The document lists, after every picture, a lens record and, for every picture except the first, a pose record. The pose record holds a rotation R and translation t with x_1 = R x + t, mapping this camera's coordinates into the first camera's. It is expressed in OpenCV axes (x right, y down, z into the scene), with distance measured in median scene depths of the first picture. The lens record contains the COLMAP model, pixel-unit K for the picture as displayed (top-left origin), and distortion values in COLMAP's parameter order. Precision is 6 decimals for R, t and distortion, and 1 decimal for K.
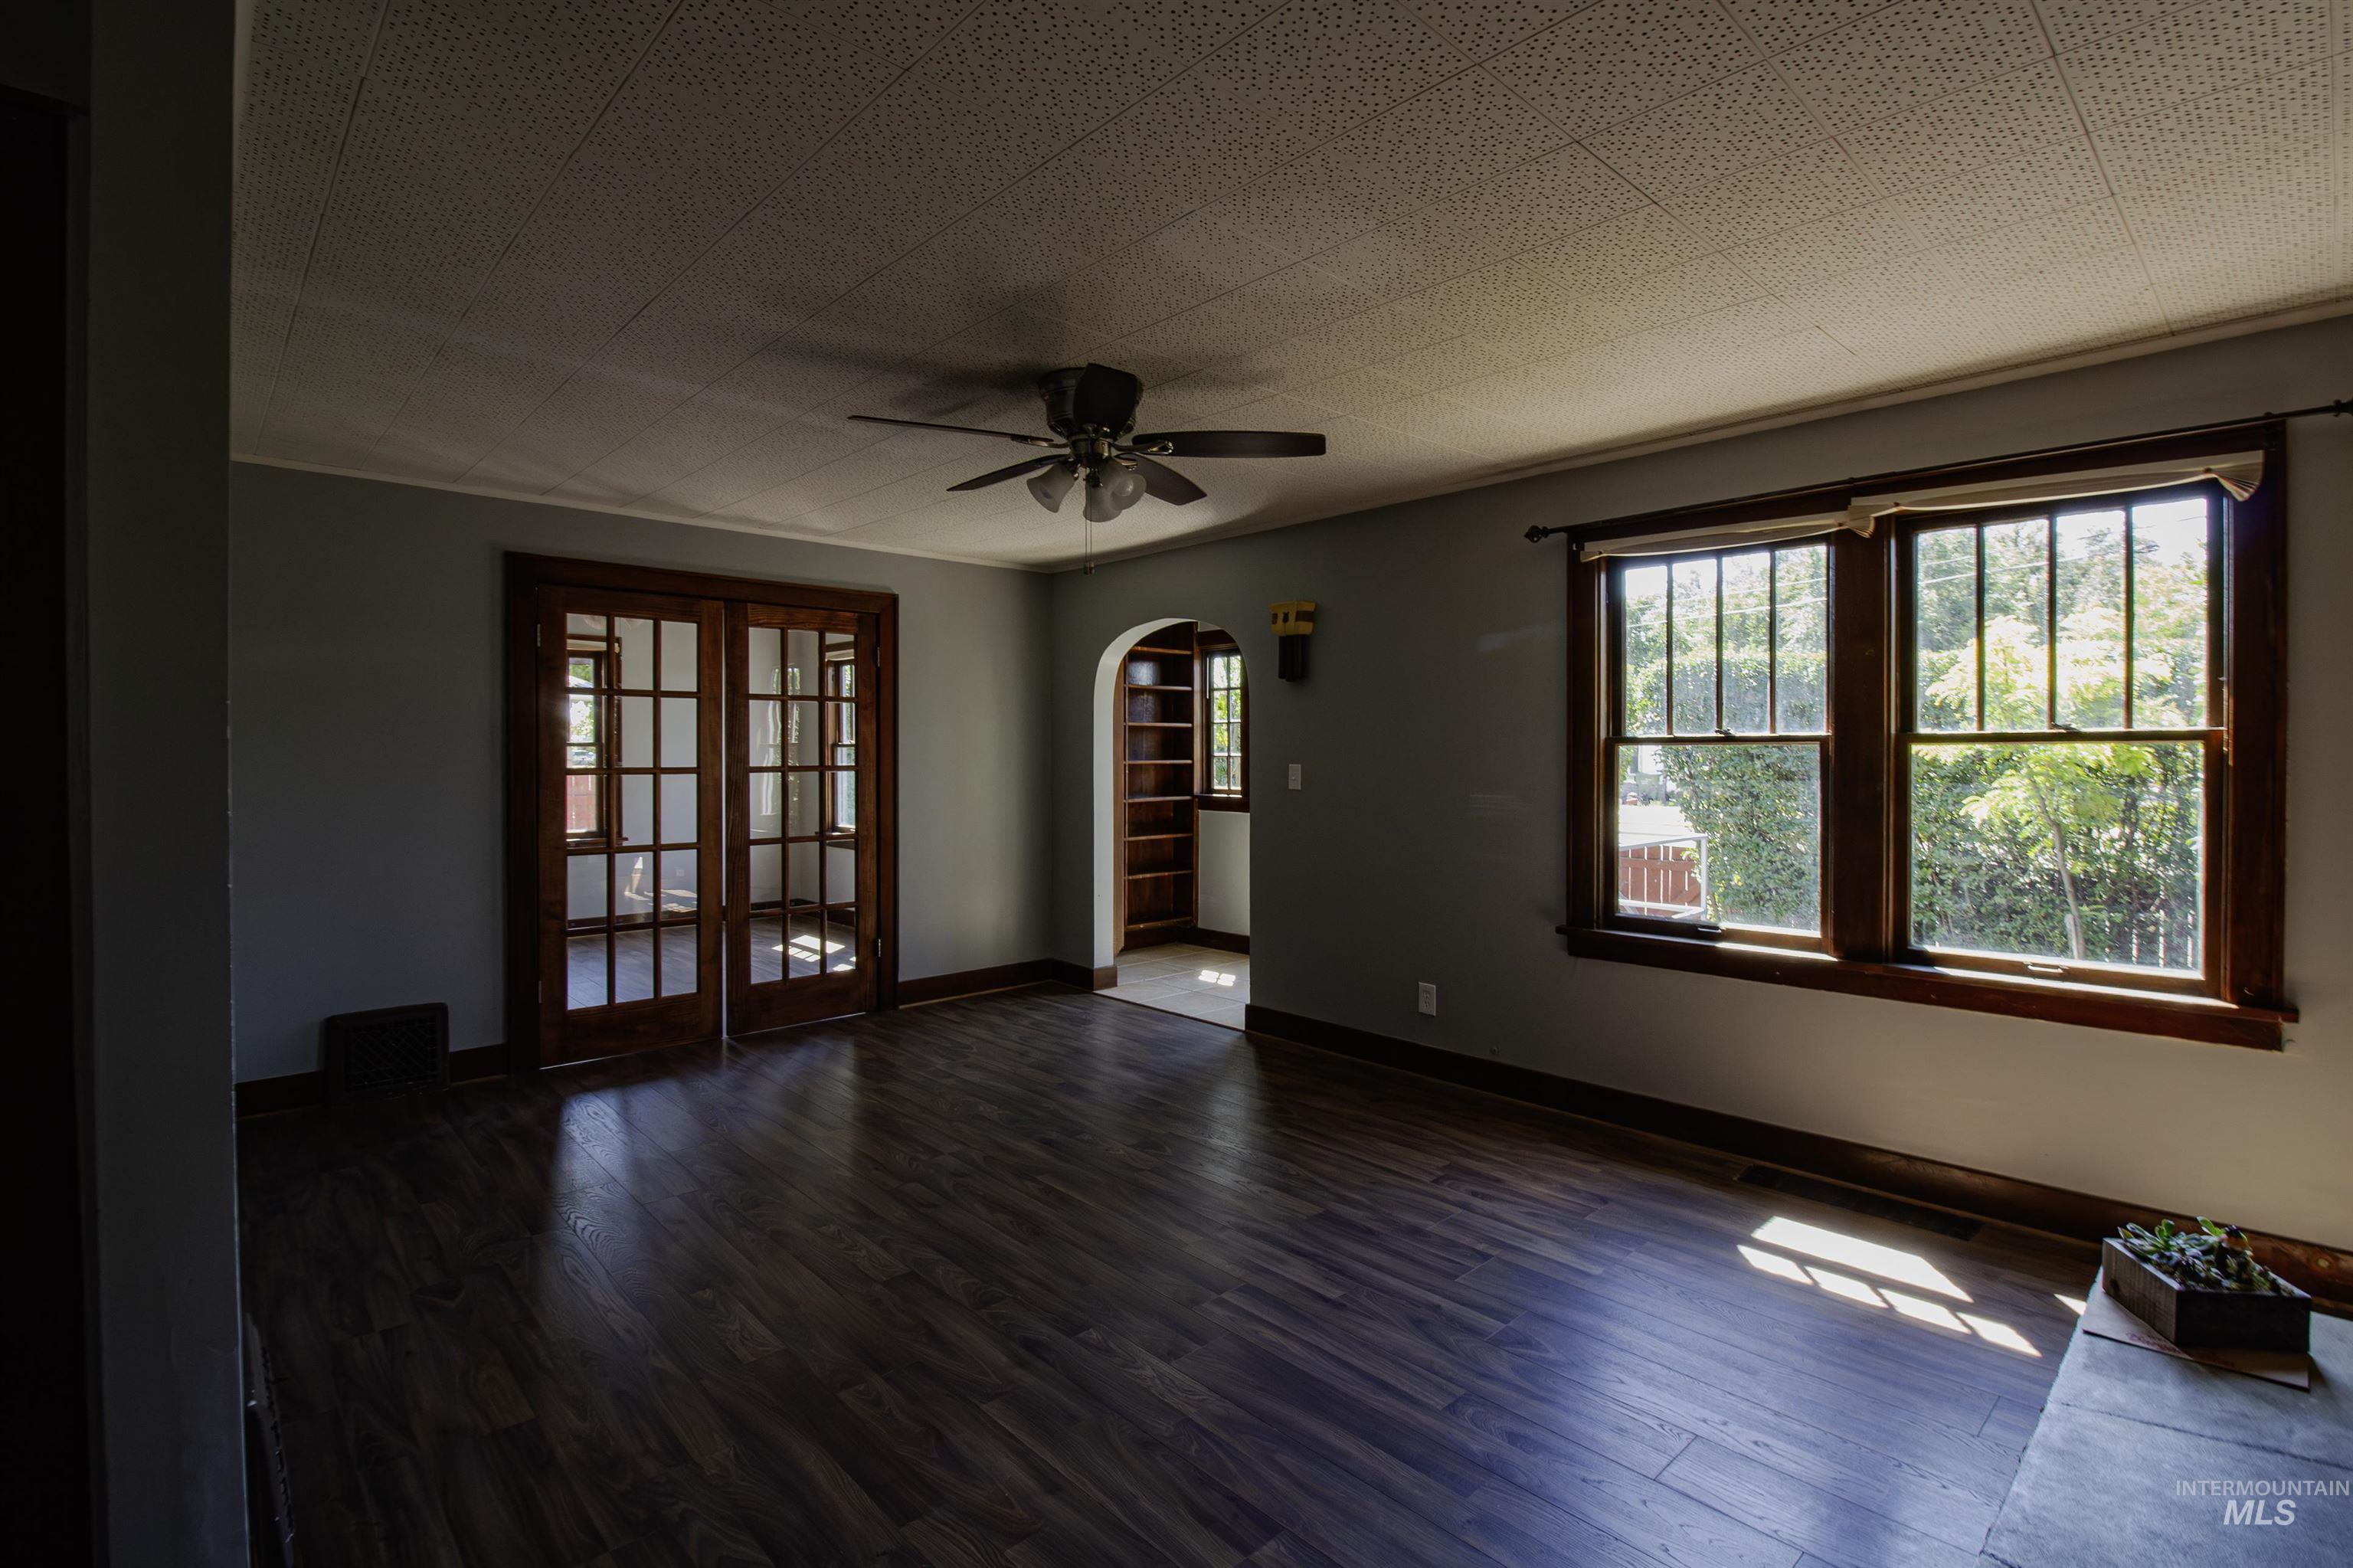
lens RADIAL K [[1099.9, 0, 1171.5], [0, 1099.9, 757.4], [0, 0, 1]] dist [0.001226, -0.000919]
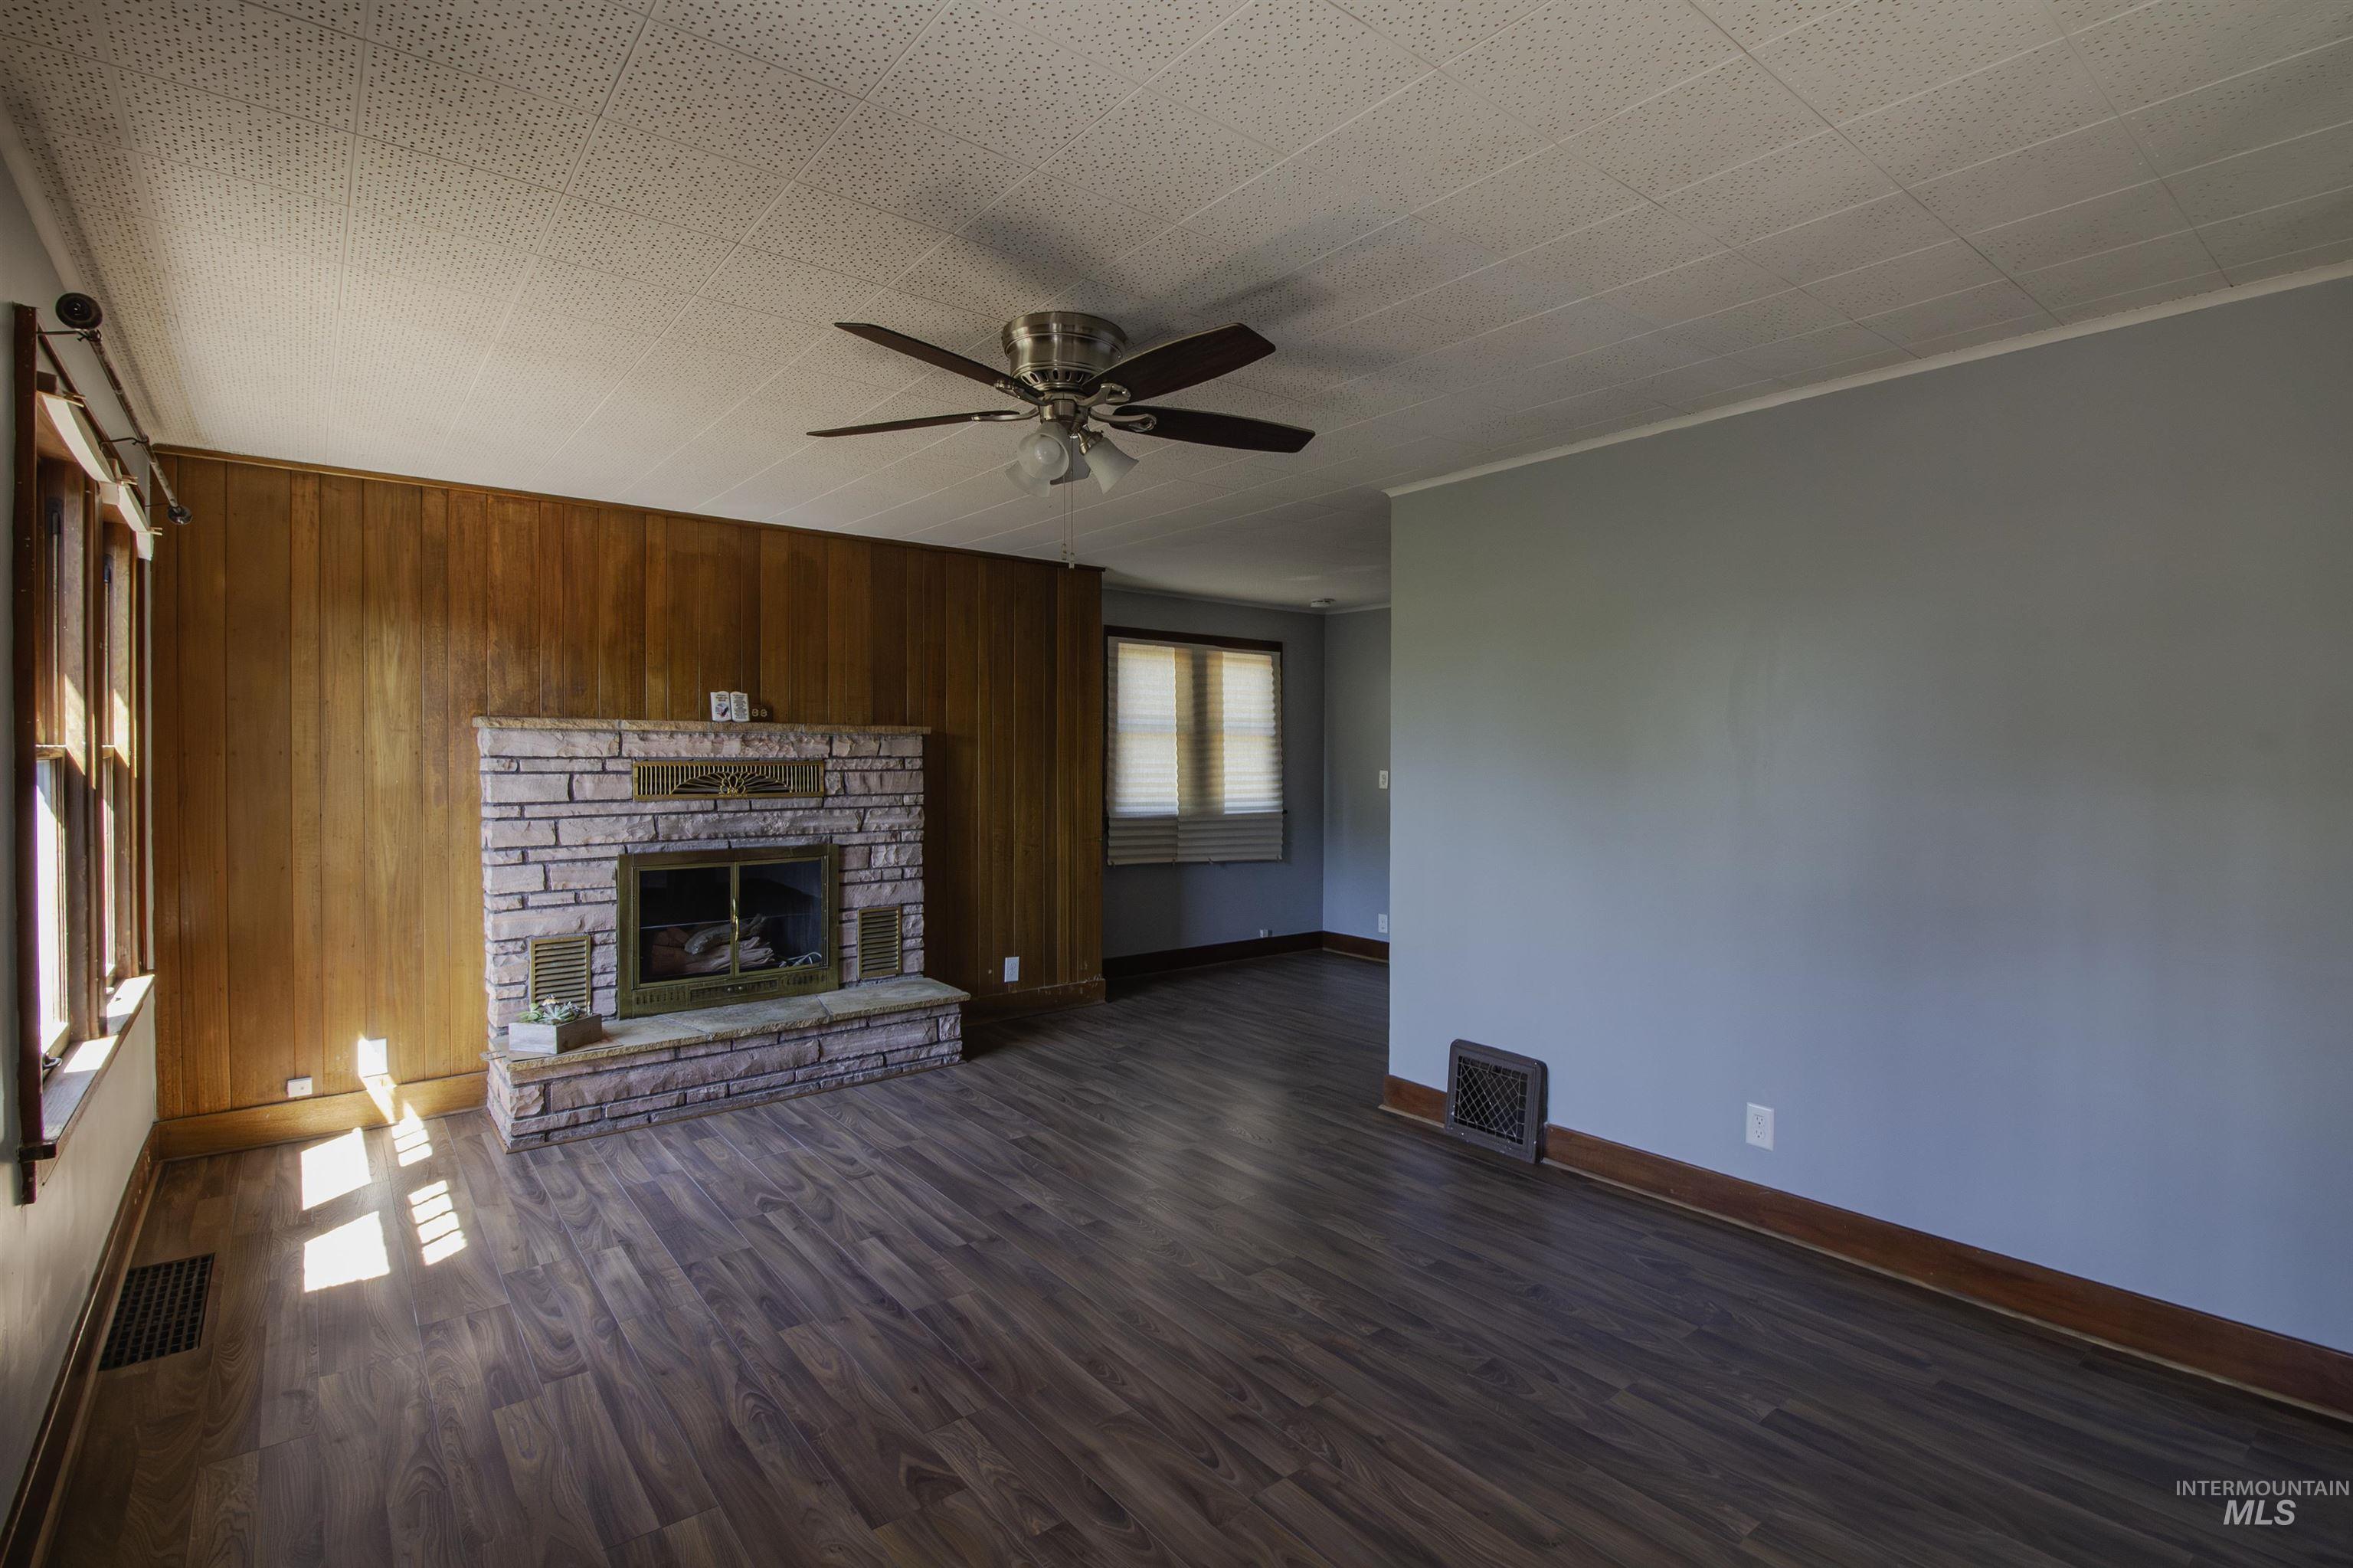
lens RADIAL K [[1099.9, 0, 1171.5], [0, 1099.9, 757.4], [0, 0, 1]] dist [0.001226, -0.000919]
pose [[-0.997552, -0.002711, 0.069874, -0.177093], [-0.002000, 0.999946, 0.010243, -0.023507], [-0.069898, 0.010078, -0.997503, 1.517659]]
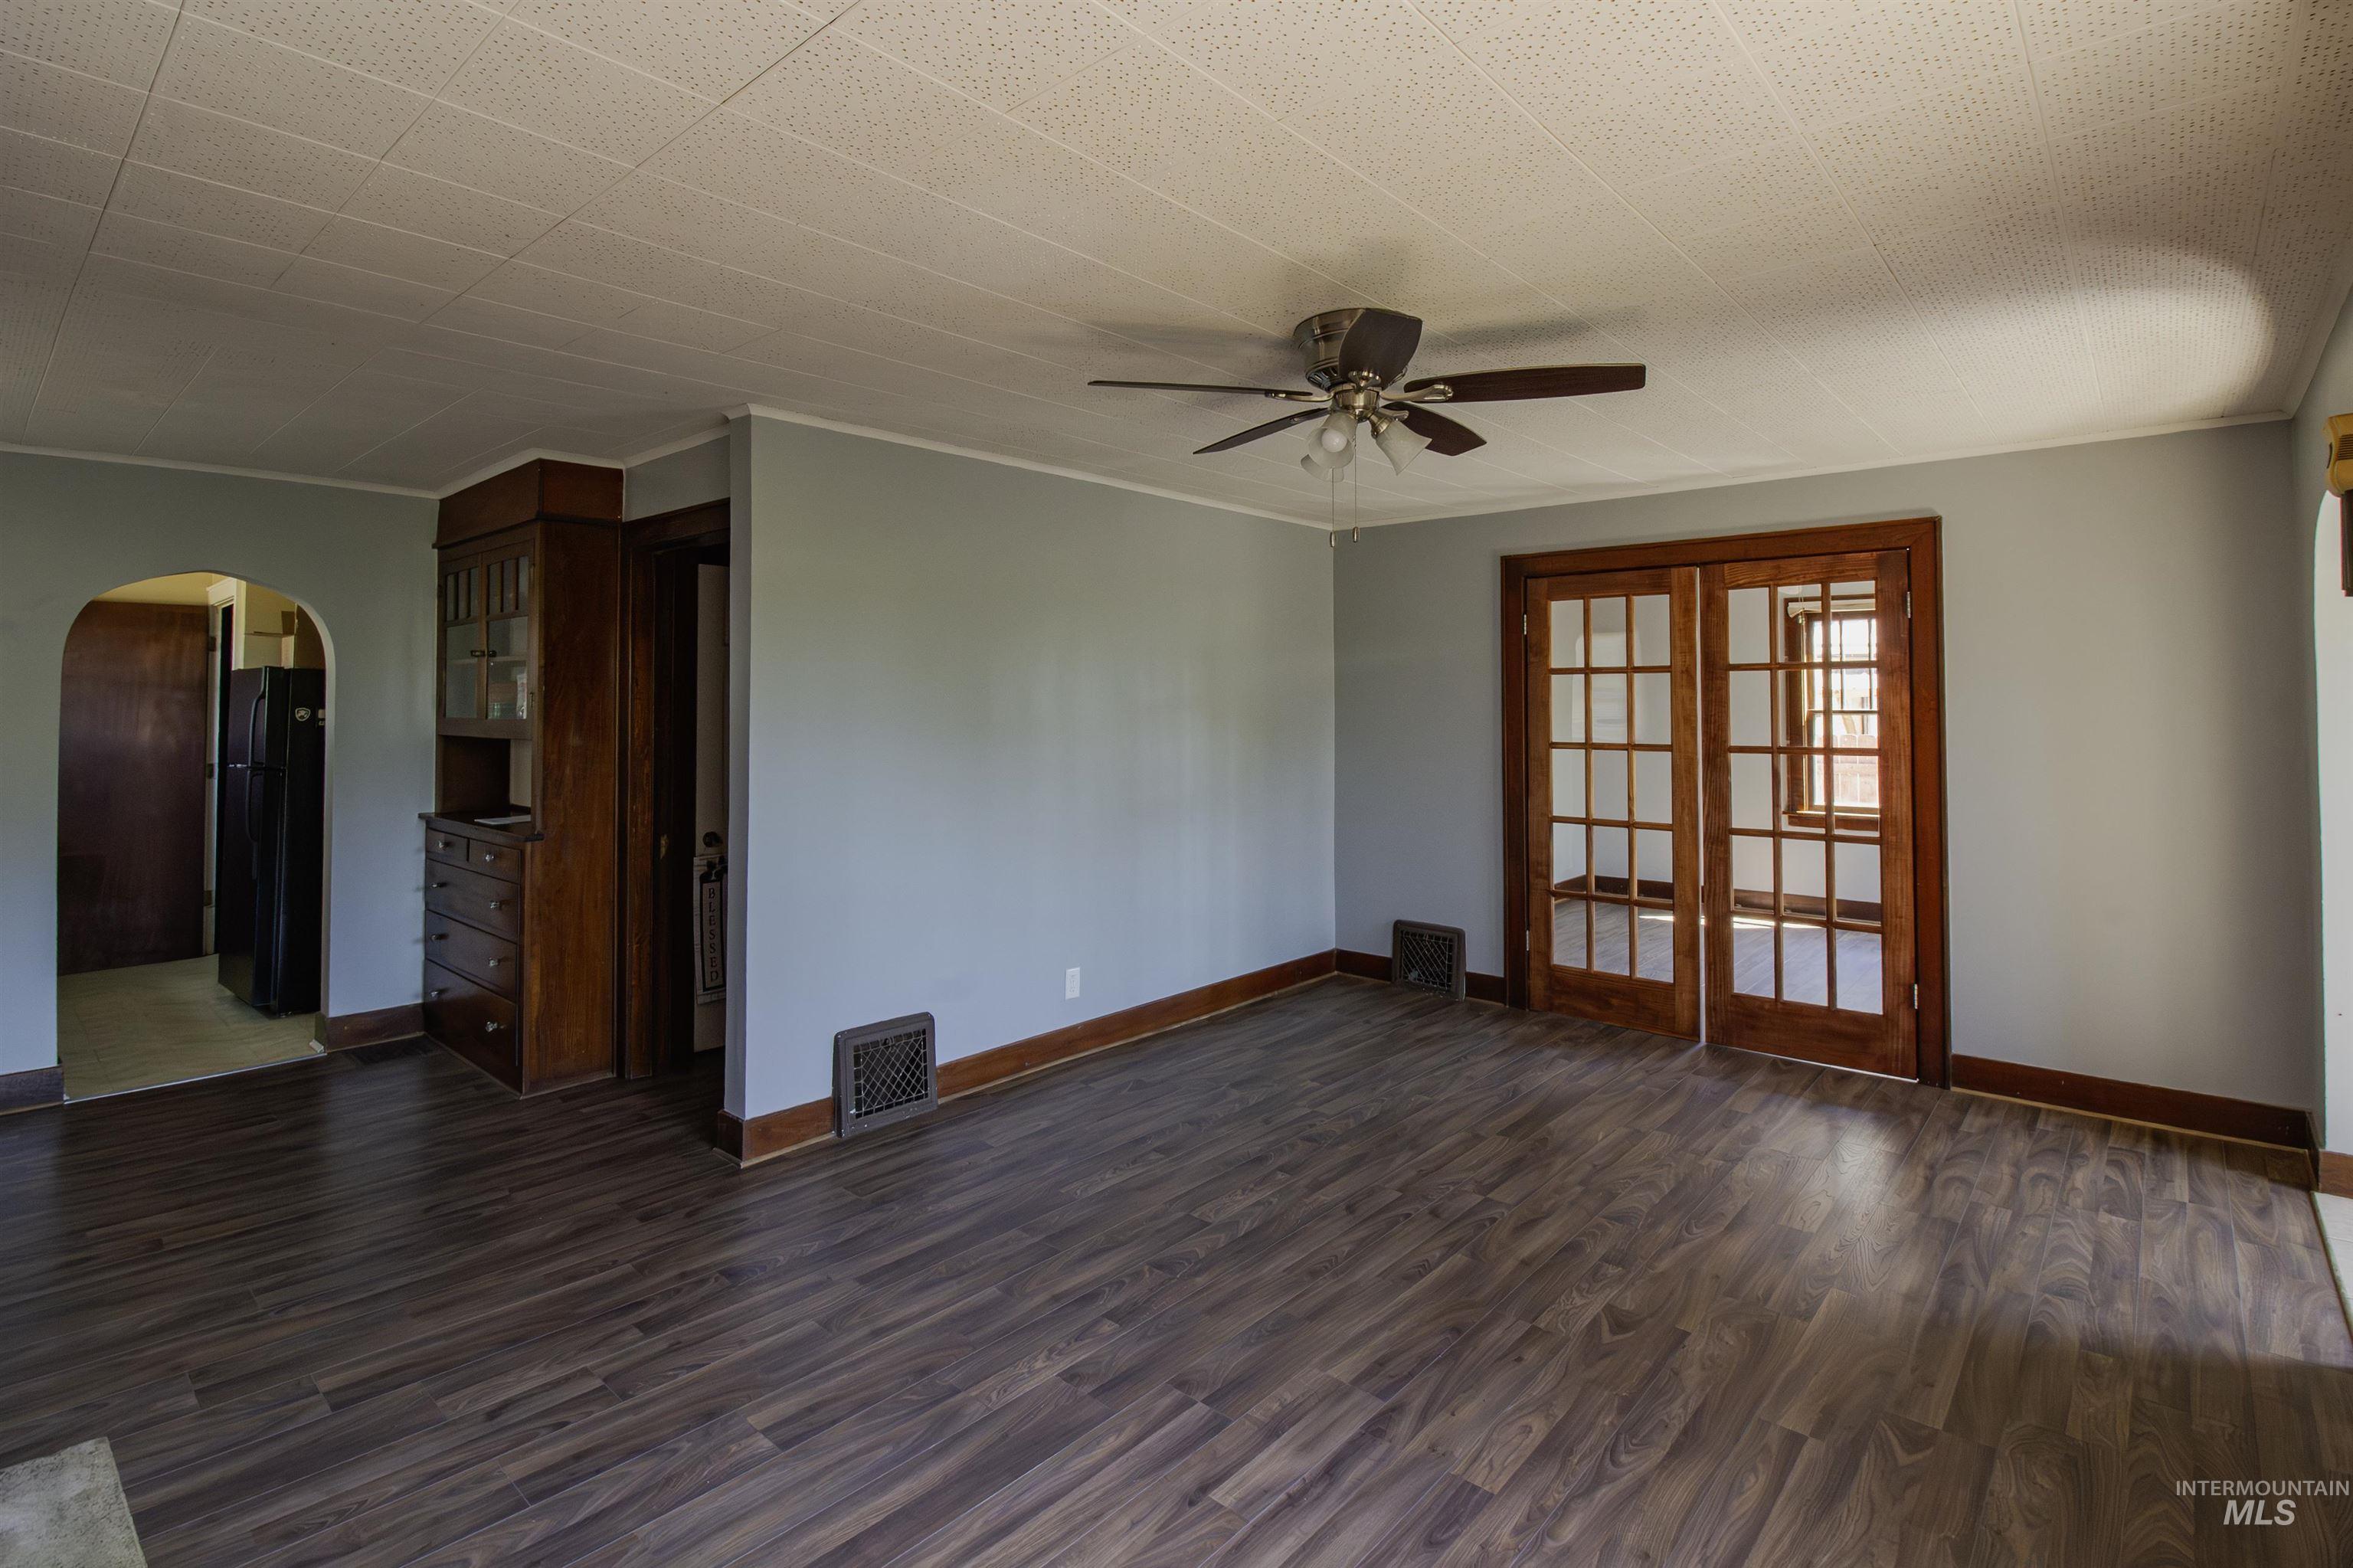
lens RADIAL K [[1115.7, 0, 1185.2], [0, 1115.7, 679.9], [0, 0, 1]] dist [0.003024, -0.008354]
pose [[0.105557, -0.023827, -0.994128, 0.644093], [-0.003367, 0.999699, -0.024318, -0.029960], [0.994408, 0.005914, 0.105444, 0.638007]]
